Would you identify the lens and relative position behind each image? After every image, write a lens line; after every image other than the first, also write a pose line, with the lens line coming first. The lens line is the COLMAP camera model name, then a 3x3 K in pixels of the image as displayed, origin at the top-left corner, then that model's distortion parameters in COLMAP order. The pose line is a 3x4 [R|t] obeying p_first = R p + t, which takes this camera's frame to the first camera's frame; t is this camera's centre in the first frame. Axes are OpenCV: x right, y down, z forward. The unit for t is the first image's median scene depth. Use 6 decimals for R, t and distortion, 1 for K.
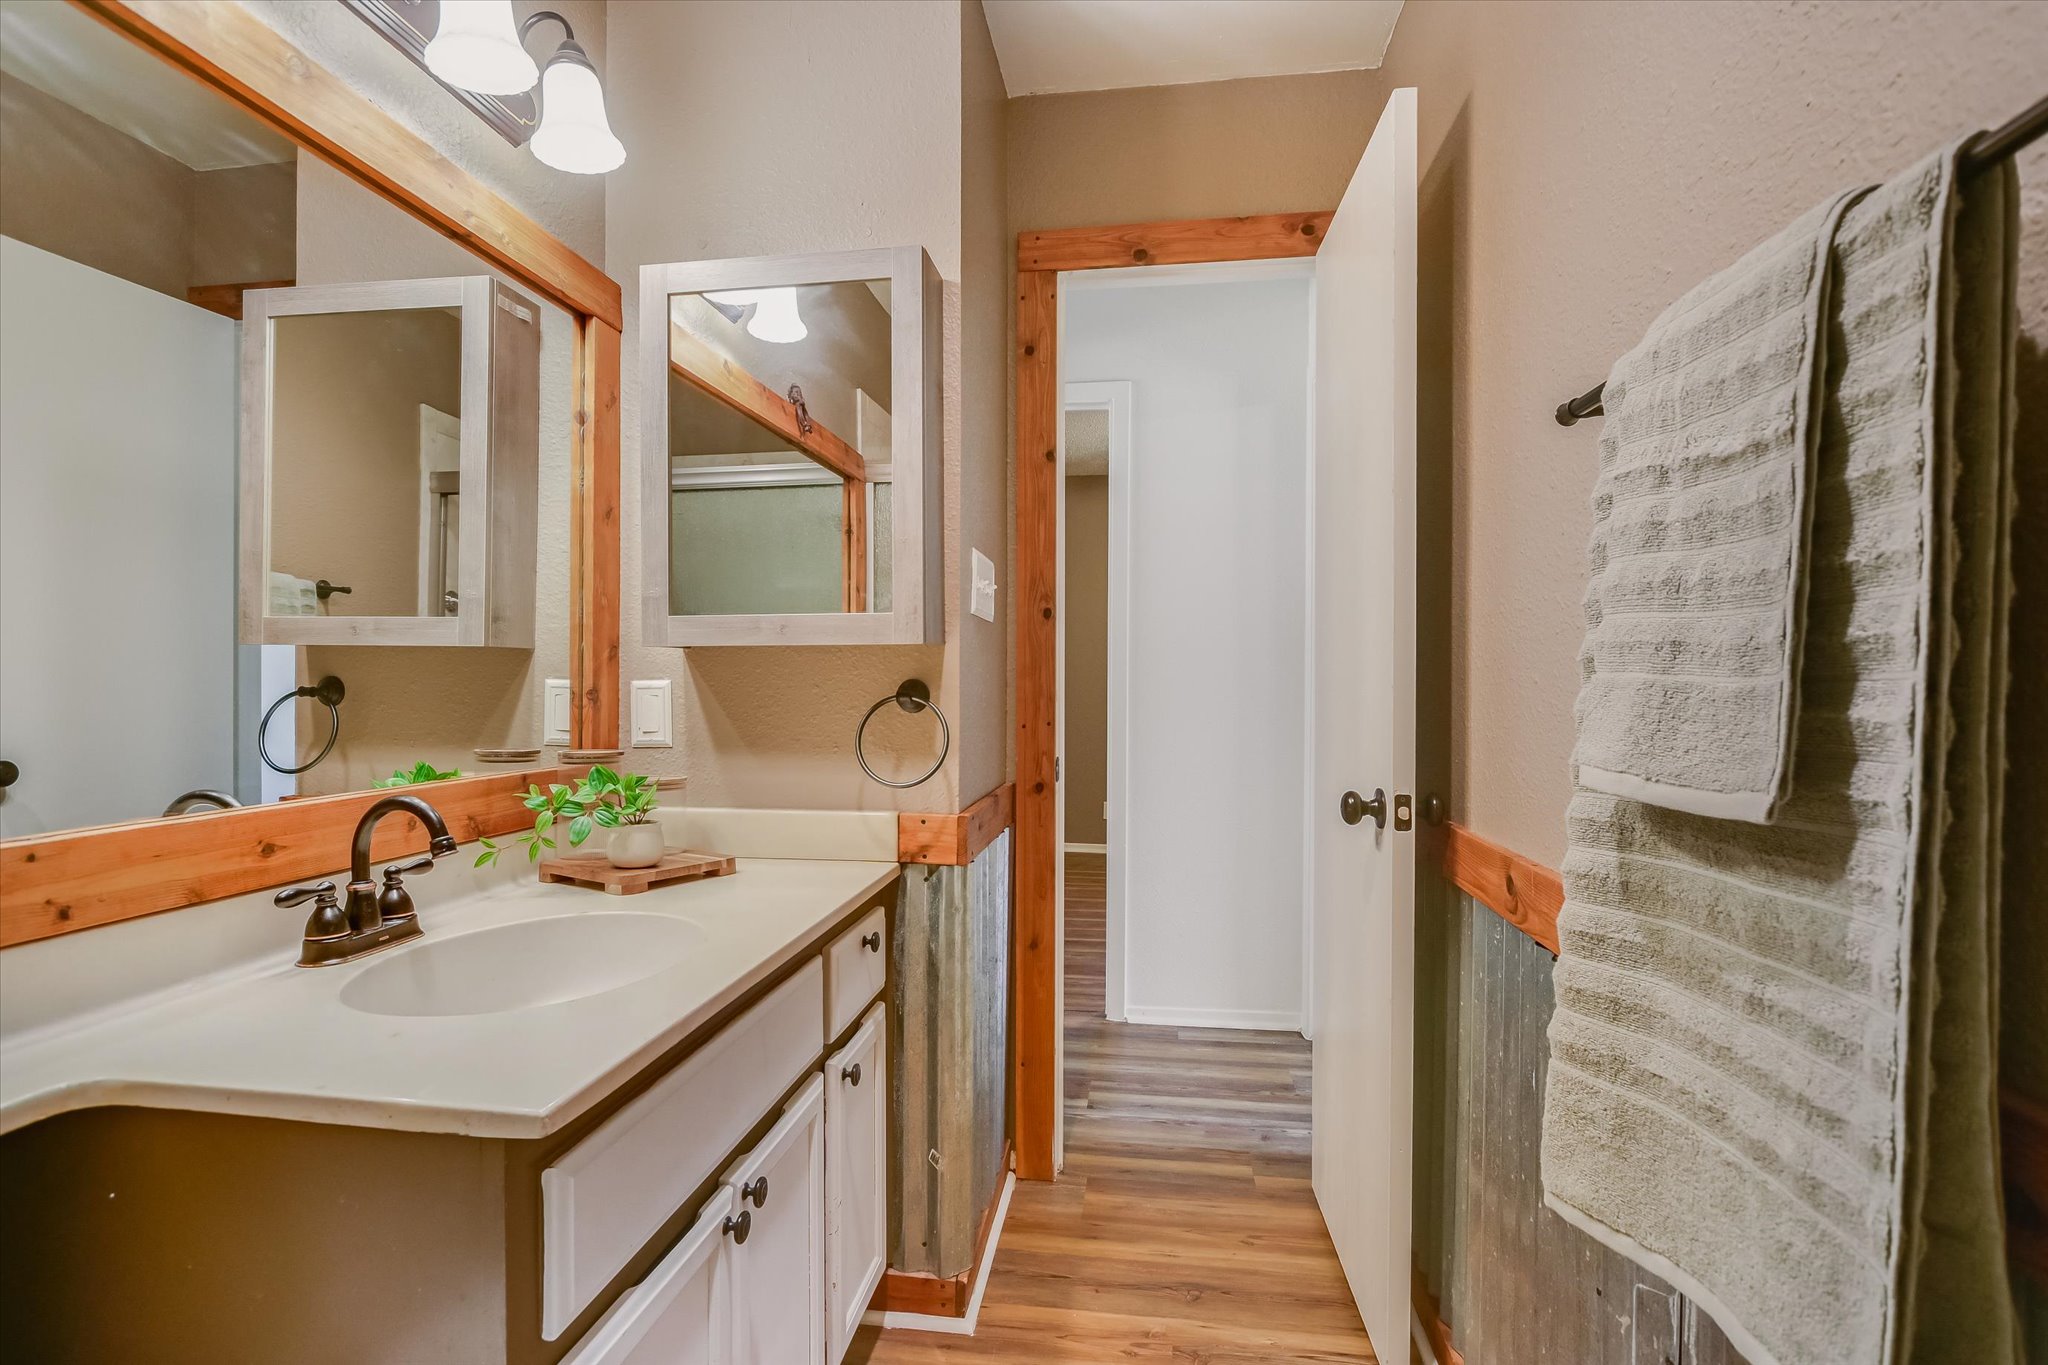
lens RADIAL K [[1000.0, 0, 1008.6], [0, 1000.0, 677.8], [0, 0, 1]] dist [-0.009949, 0.005708]
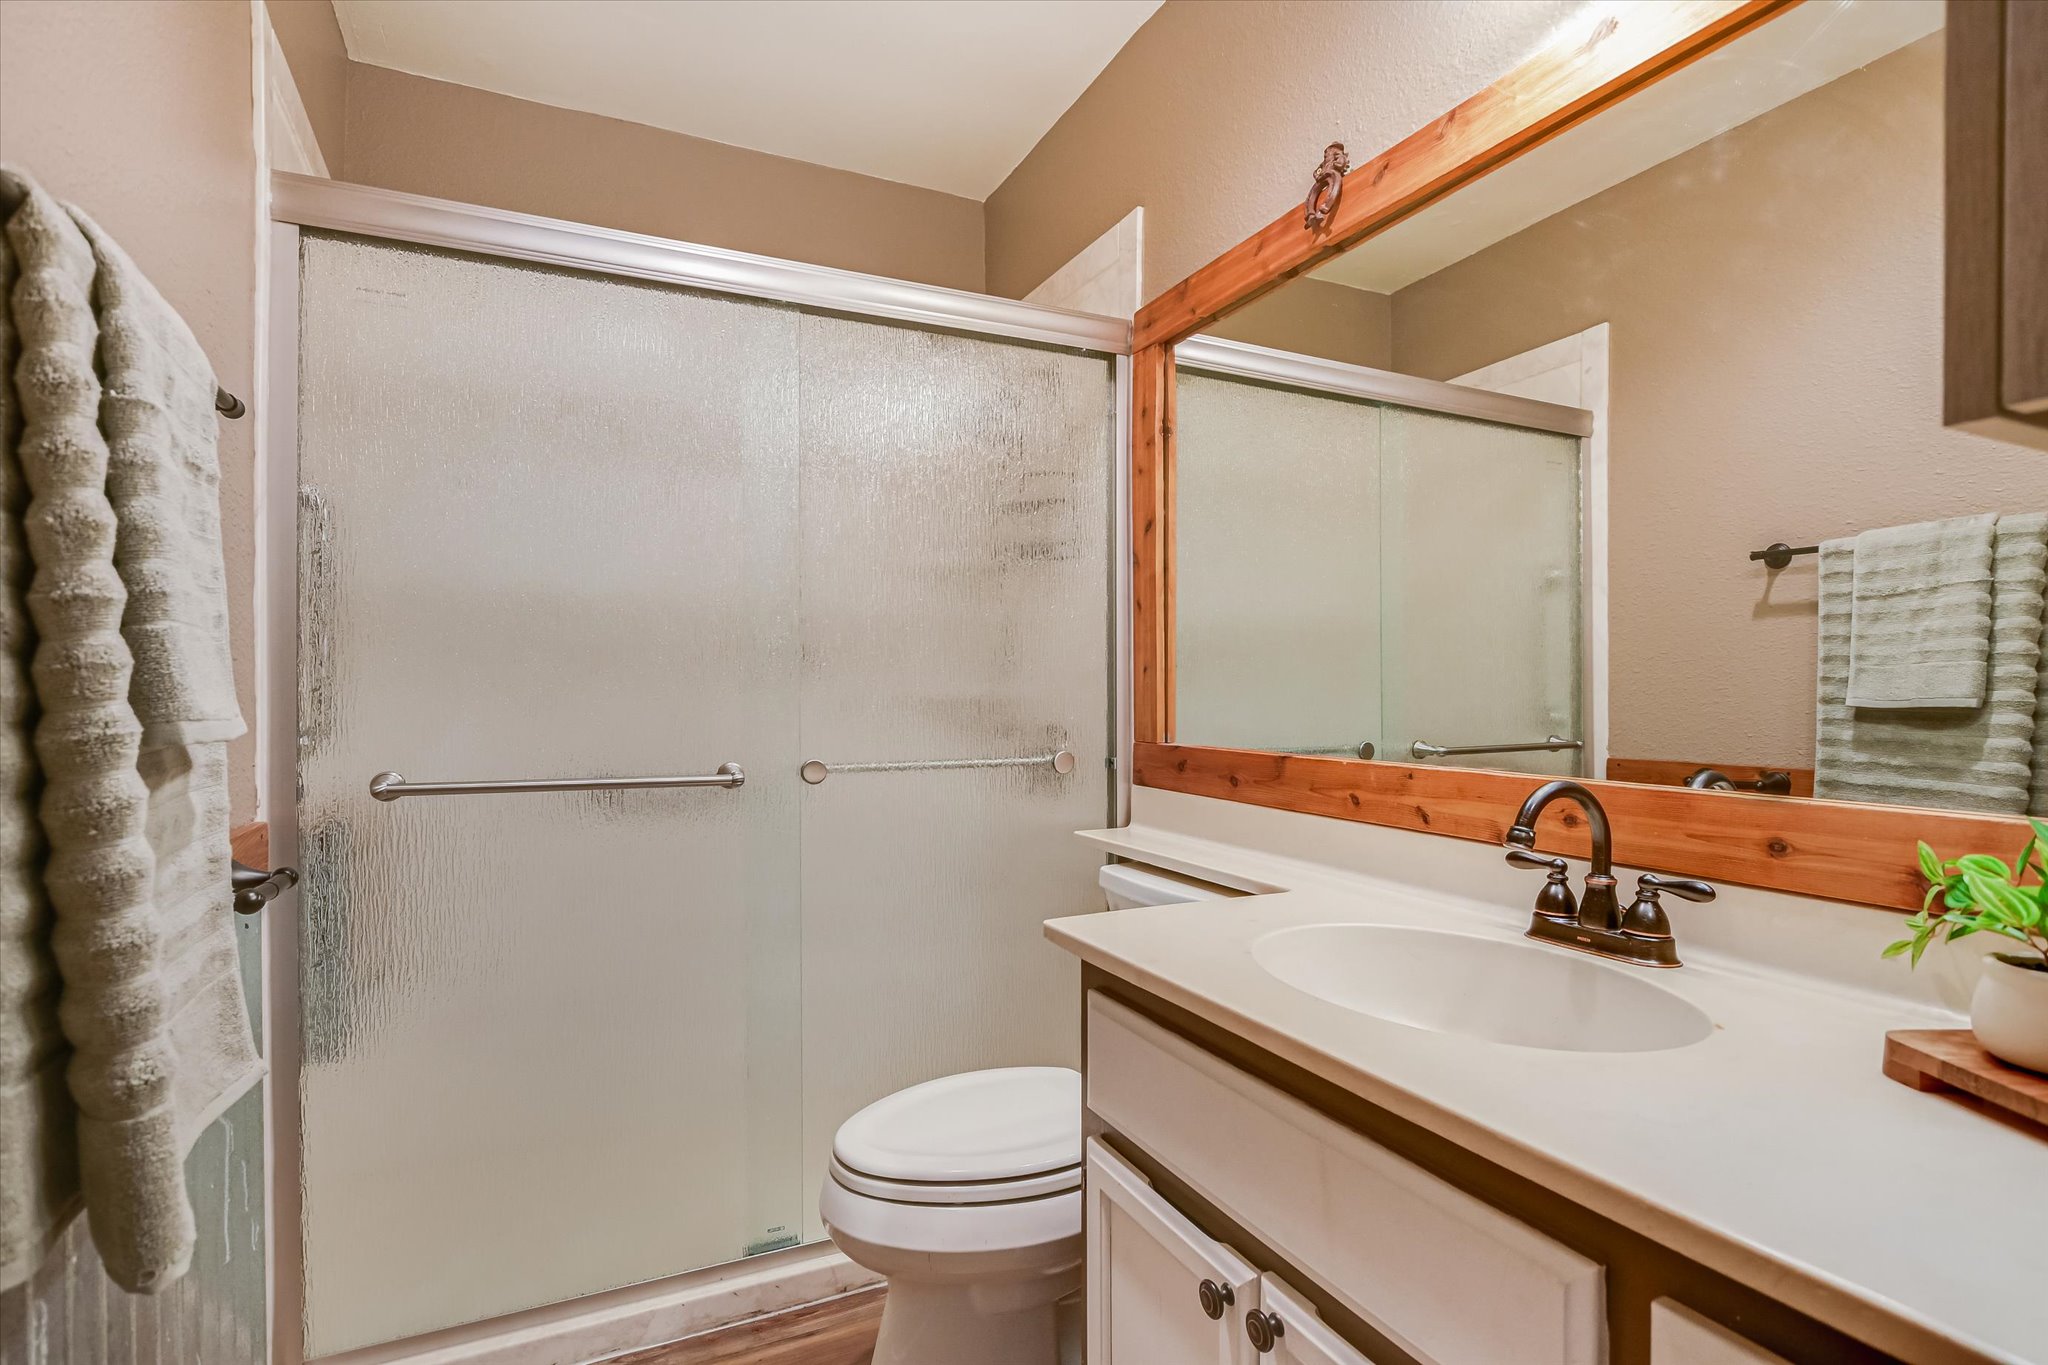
lens RADIAL K [[1000.0, 0, 1005.6], [0, 1000.0, 699.7], [0, 0, 1]] dist [-0.009949, 0.005708]
pose [[-0.827027, -0.002959, -0.562155, 0.323292], [-0.008851, 0.999931, 0.007757, 0.042425], [0.562093, 0.011391, -0.826996, 1.489491]]
